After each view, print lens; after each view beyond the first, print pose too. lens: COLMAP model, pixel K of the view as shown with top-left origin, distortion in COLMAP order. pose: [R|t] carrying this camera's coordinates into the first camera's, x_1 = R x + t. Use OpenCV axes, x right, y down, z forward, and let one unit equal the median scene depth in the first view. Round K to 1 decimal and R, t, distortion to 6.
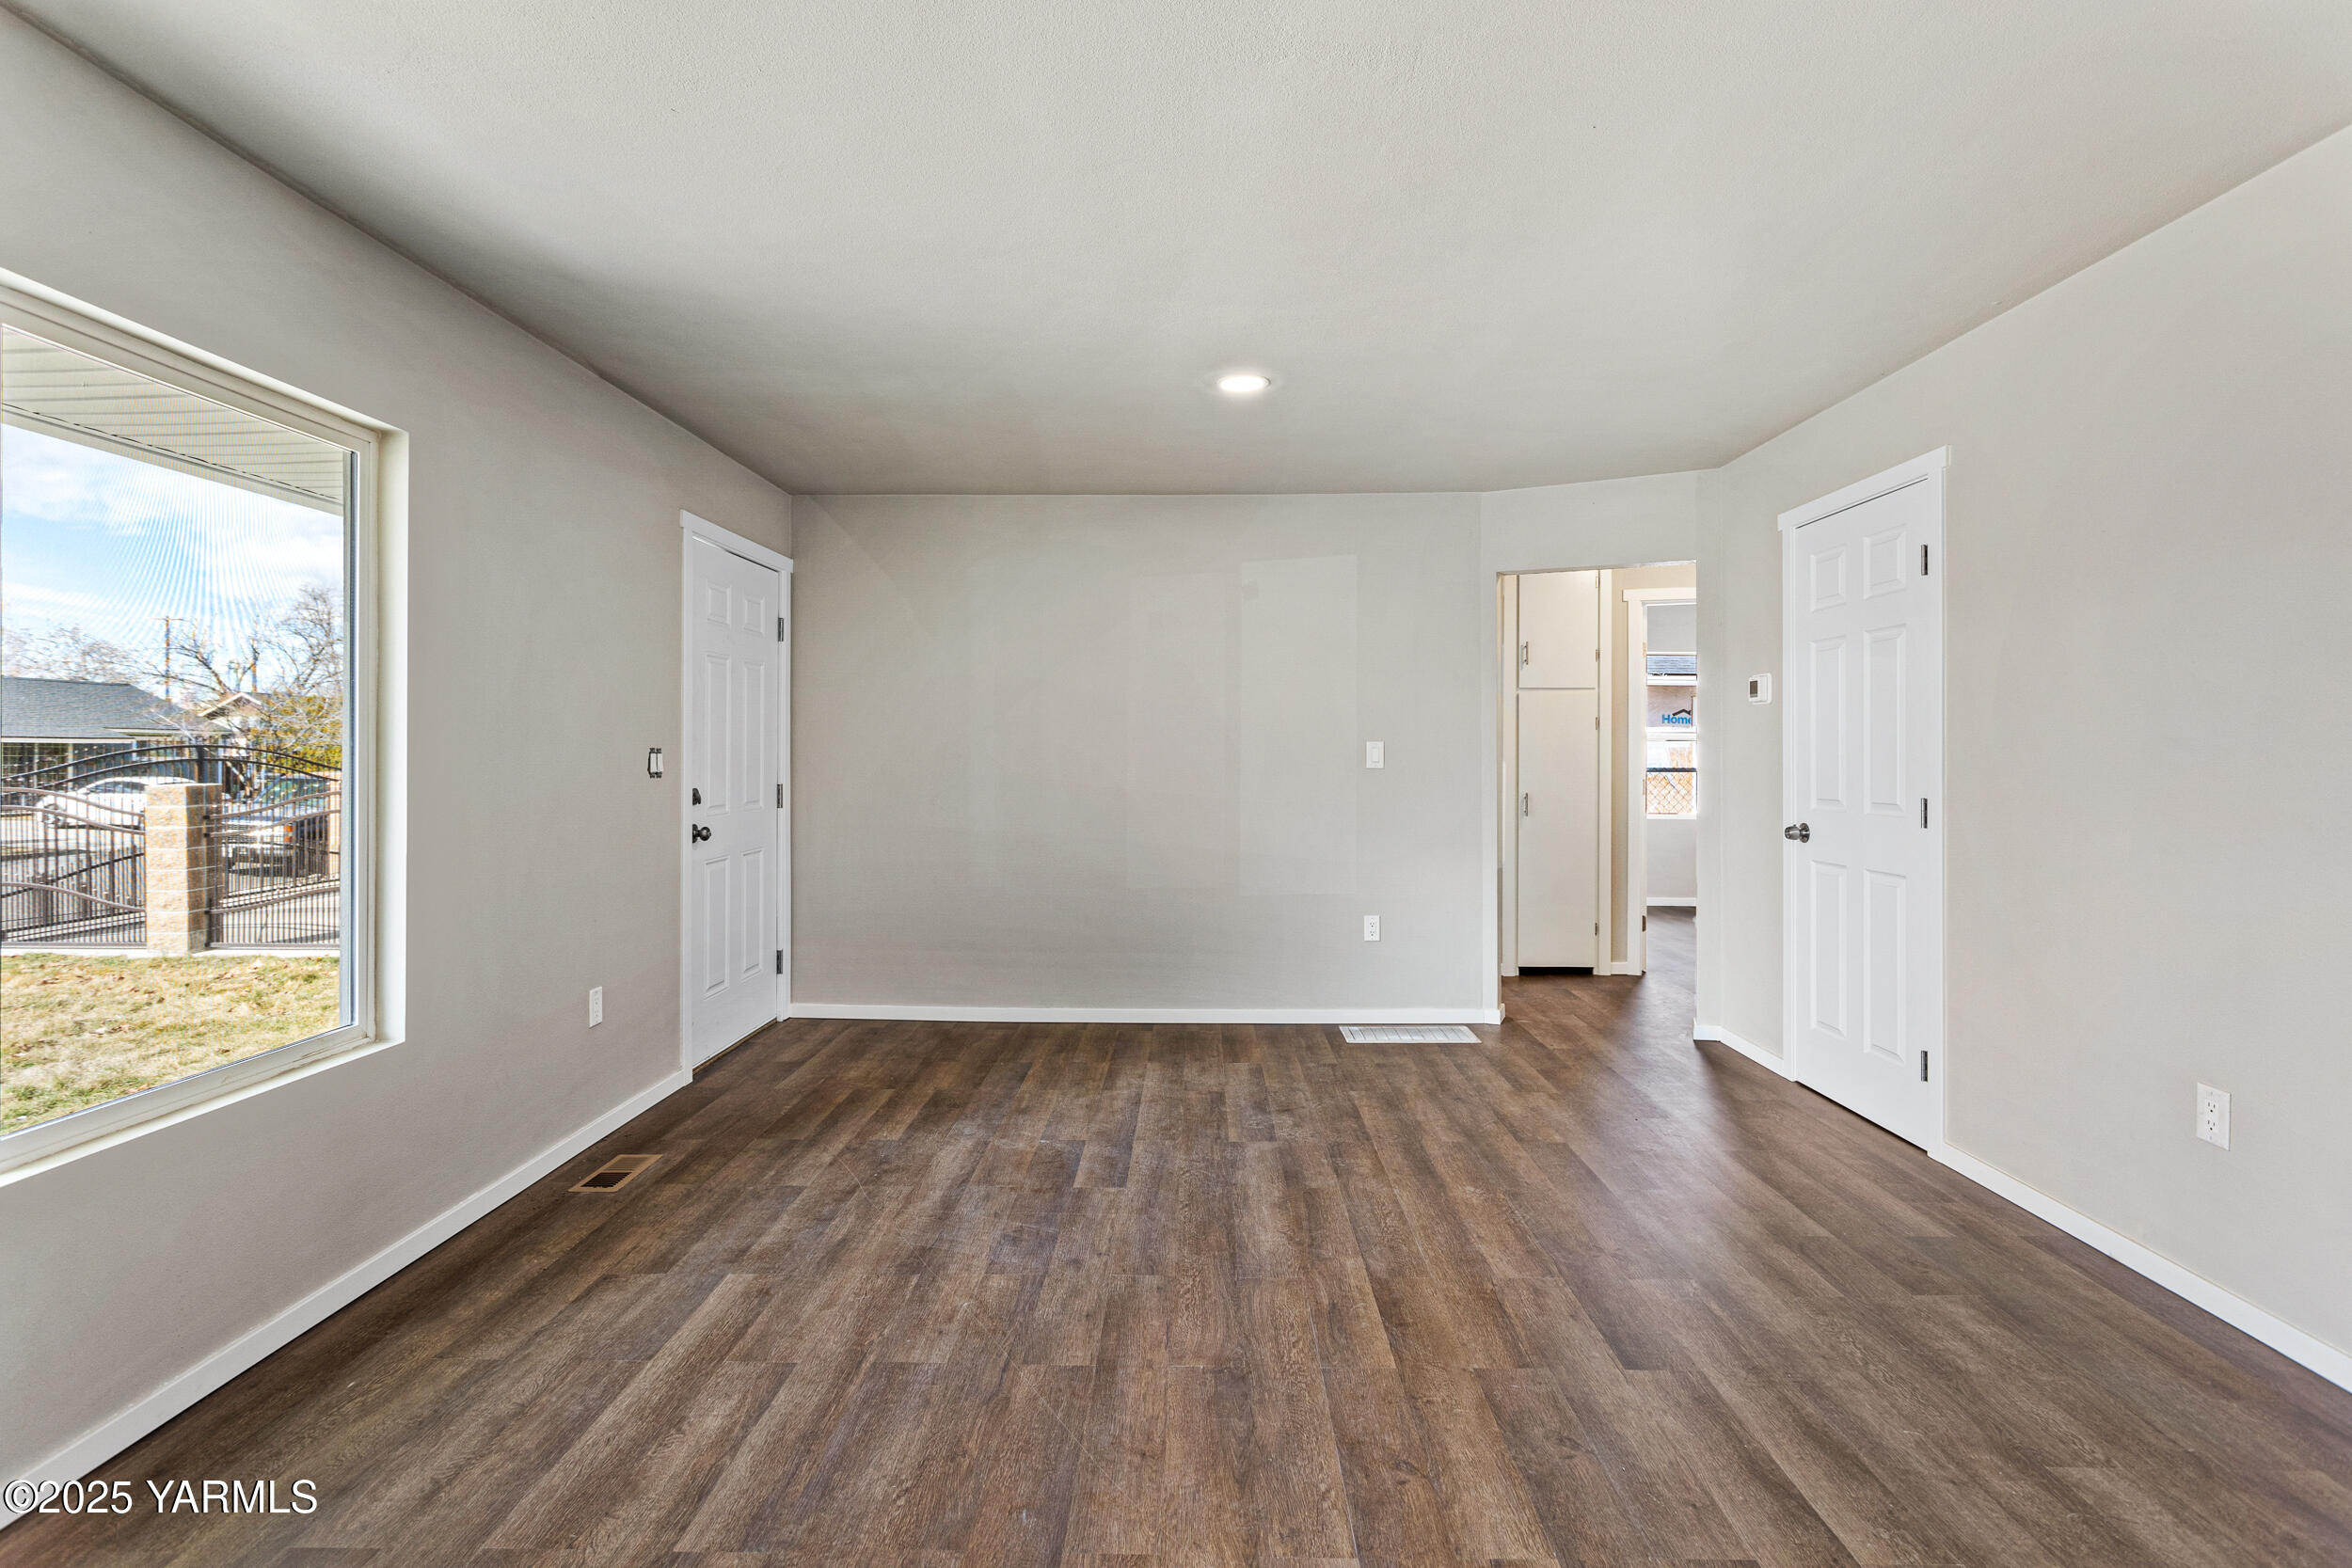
lens RADIAL K [[1141.5, 0, 1178.1], [0, 1141.5, 770.9], [0, 0, 1]] dist [0.011789, -0.000310]
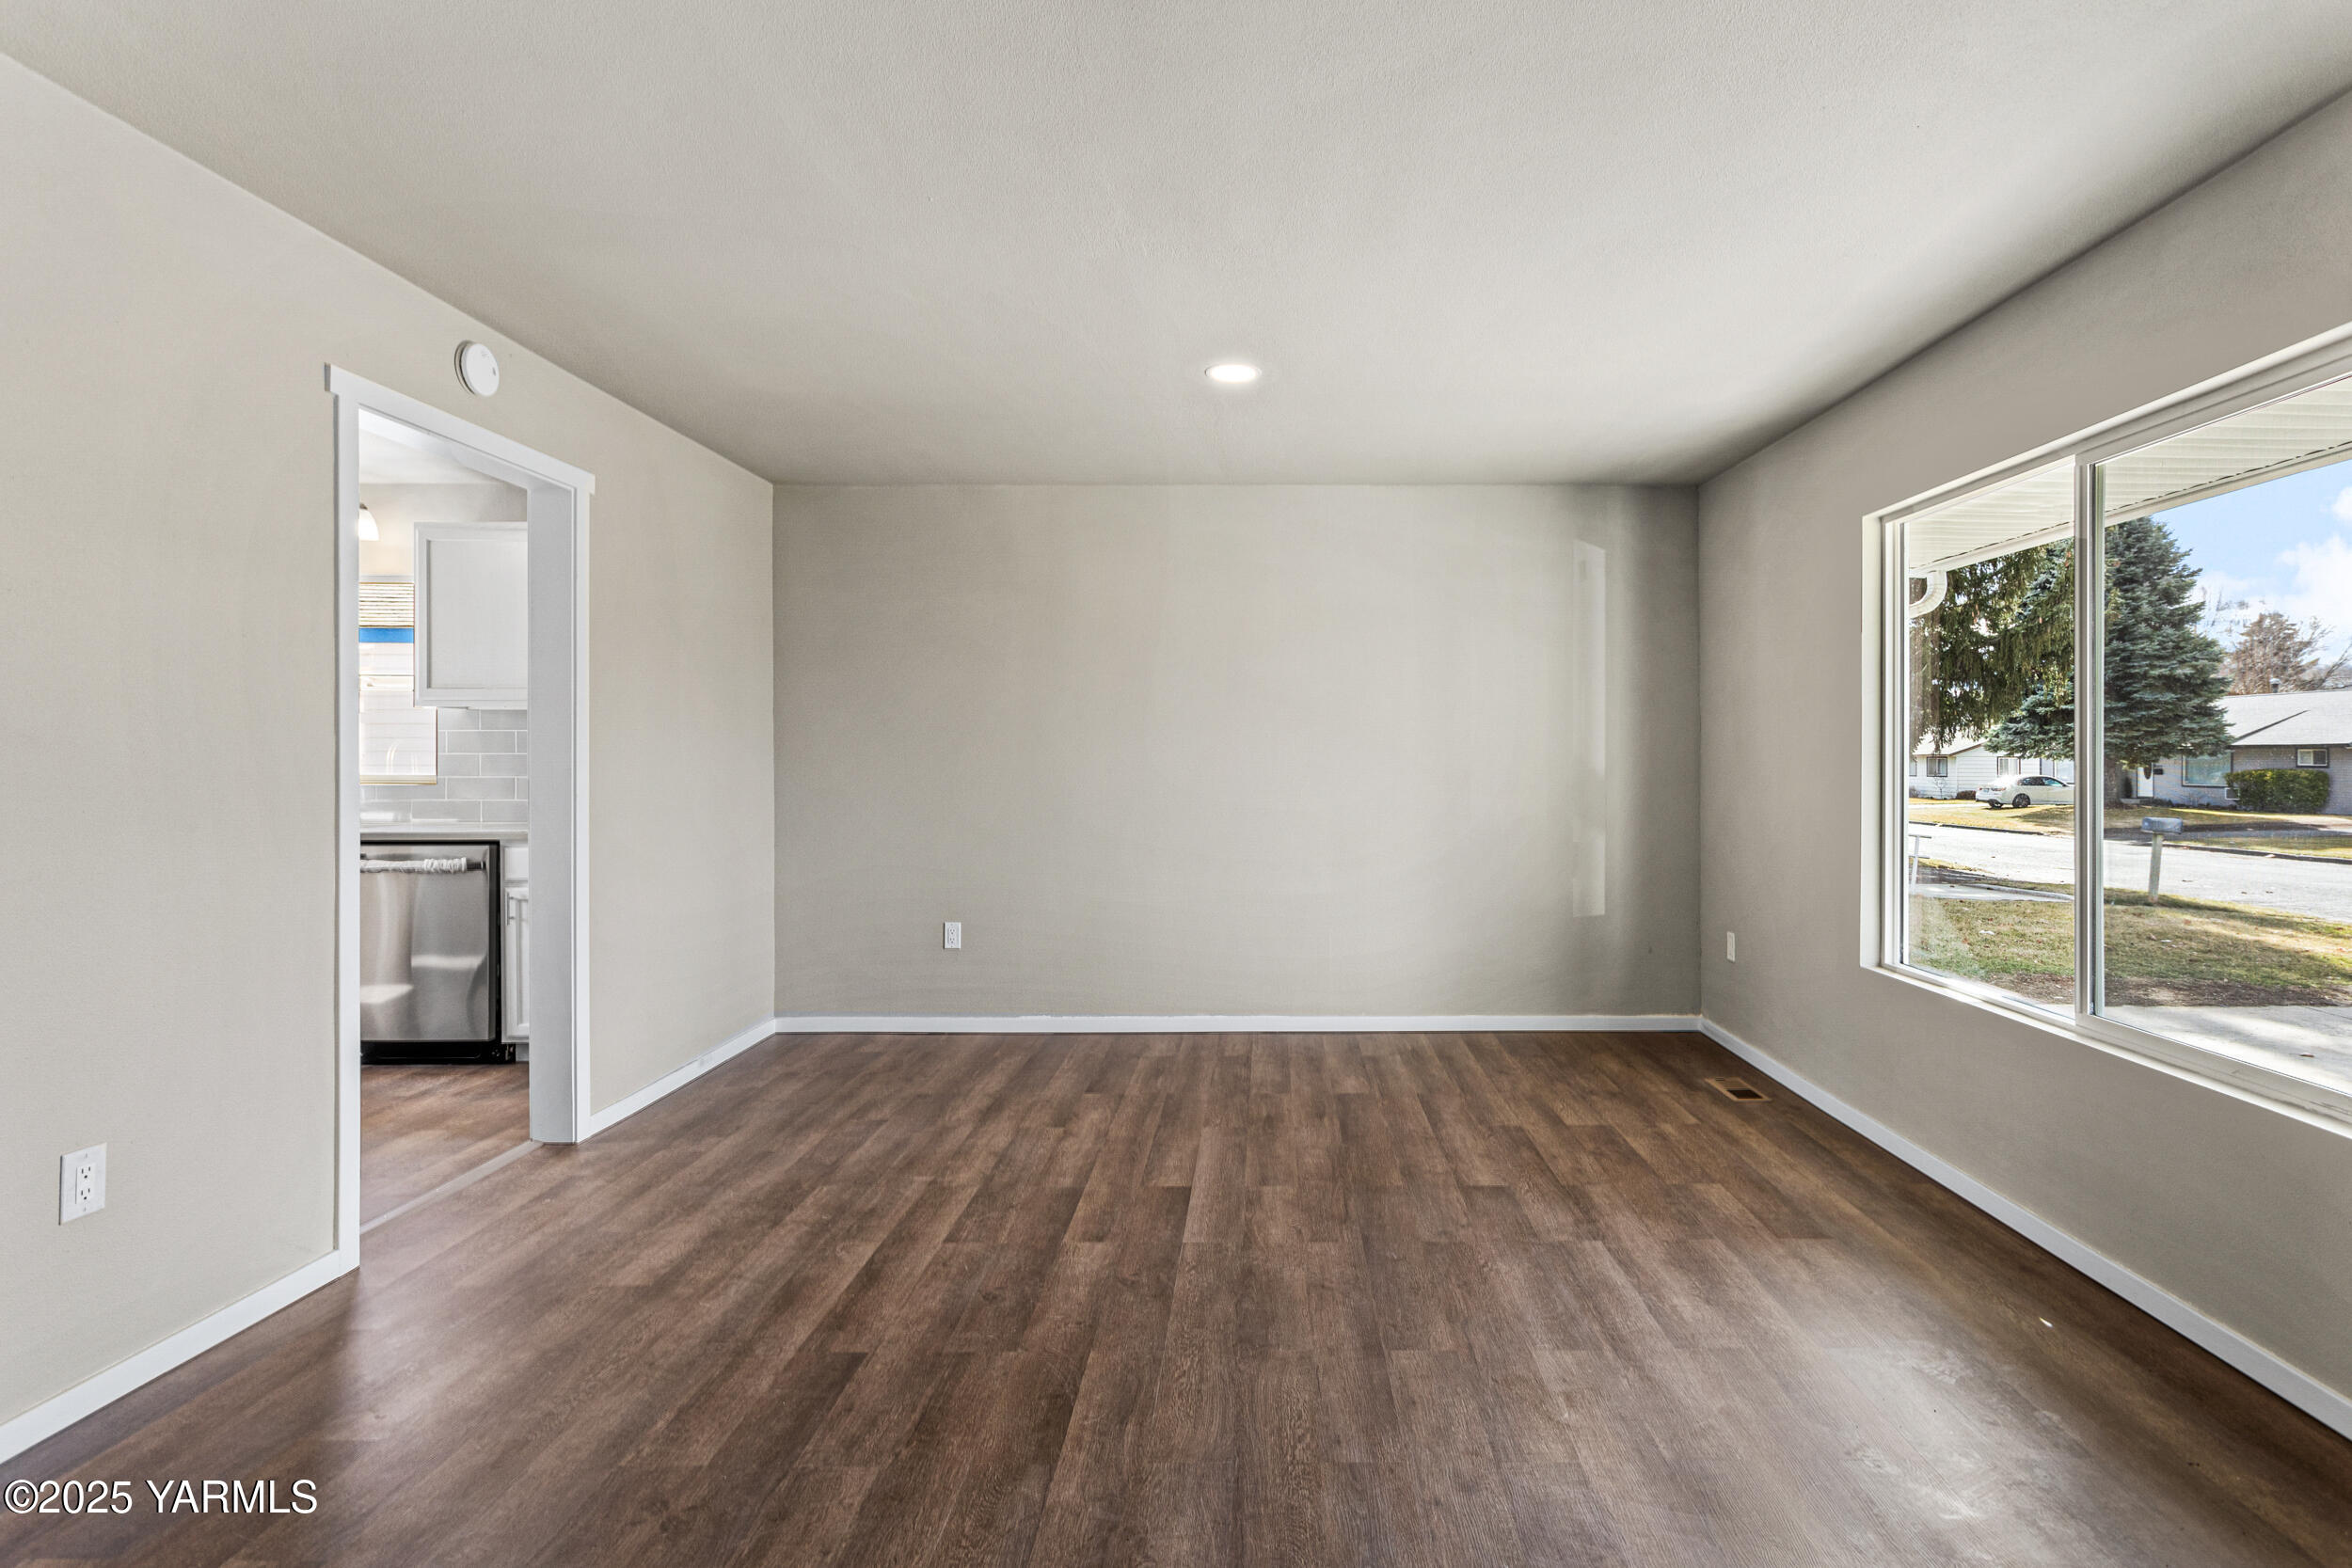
lens RADIAL K [[1141.5, 0, 1162.2], [0, 1141.5, 766.7], [0, 0, 1]] dist [0.011789, -0.000310]
pose [[-0.997640, 0.000247, 0.068655, 0.055721], [0.001754, 0.999759, 0.021900, -0.028124], [-0.068633, 0.021968, -0.997400, 2.019984]]
